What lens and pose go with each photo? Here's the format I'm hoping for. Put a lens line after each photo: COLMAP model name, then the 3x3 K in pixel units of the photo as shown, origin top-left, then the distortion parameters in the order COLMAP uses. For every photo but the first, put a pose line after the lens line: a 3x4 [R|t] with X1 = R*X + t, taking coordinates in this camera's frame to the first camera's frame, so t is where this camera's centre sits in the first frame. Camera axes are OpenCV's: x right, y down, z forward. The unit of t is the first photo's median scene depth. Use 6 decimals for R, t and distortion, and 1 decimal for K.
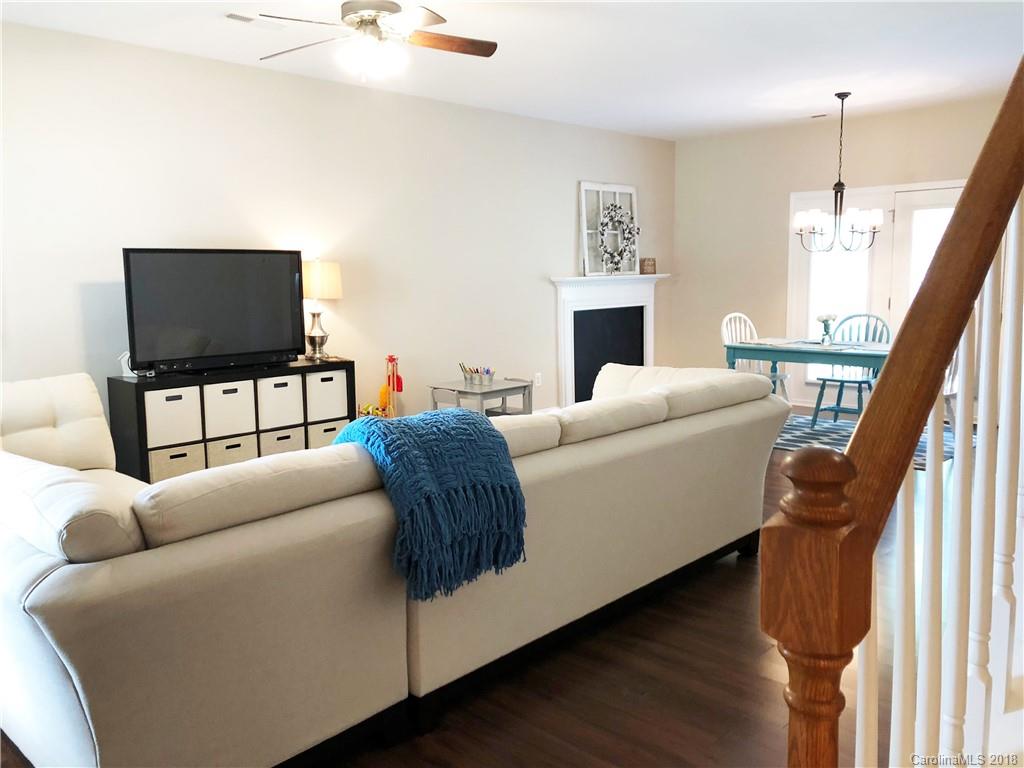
lens RADIAL K [[844.2, 0, 512.5], [0, 844.2, 375.2], [0, 0, 1]] dist [0.068411, -0.104713]
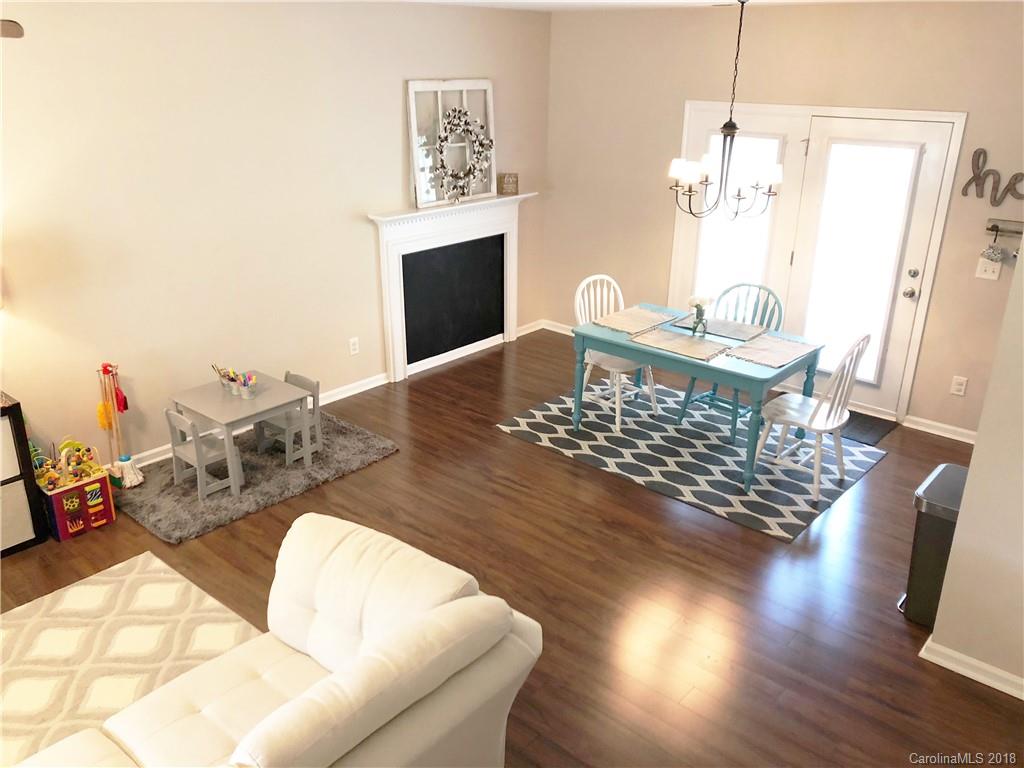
lens RADIAL K [[827.5, 0, 508.8], [0, 827.5, 380.0], [0, 0, 1]] dist [0.036924, -0.006043]
pose [[0.998426, 0.005402, 0.055831, 0.125221], [-0.018655, 0.970669, 0.239695, -0.144946], [-0.052898, -0.240359, 0.969242, 0.212030]]
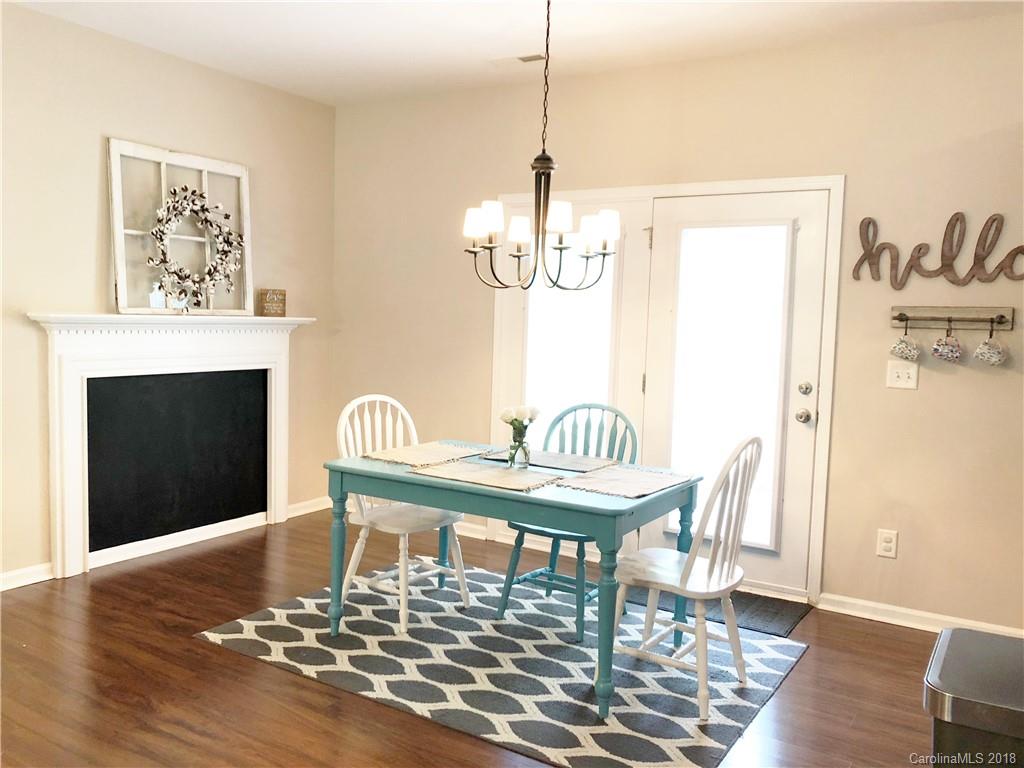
lens RADIAL K [[844.6, 0, 513.9], [0, 844.6, 379.4], [0, 0, 1]] dist [0.025383, -0.008667]
pose [[0.975599, 0.028855, 0.217656, 0.209698], [-0.018898, 0.998683, -0.047690, -0.053441], [-0.218746, 0.042413, 0.974860, 0.413547]]
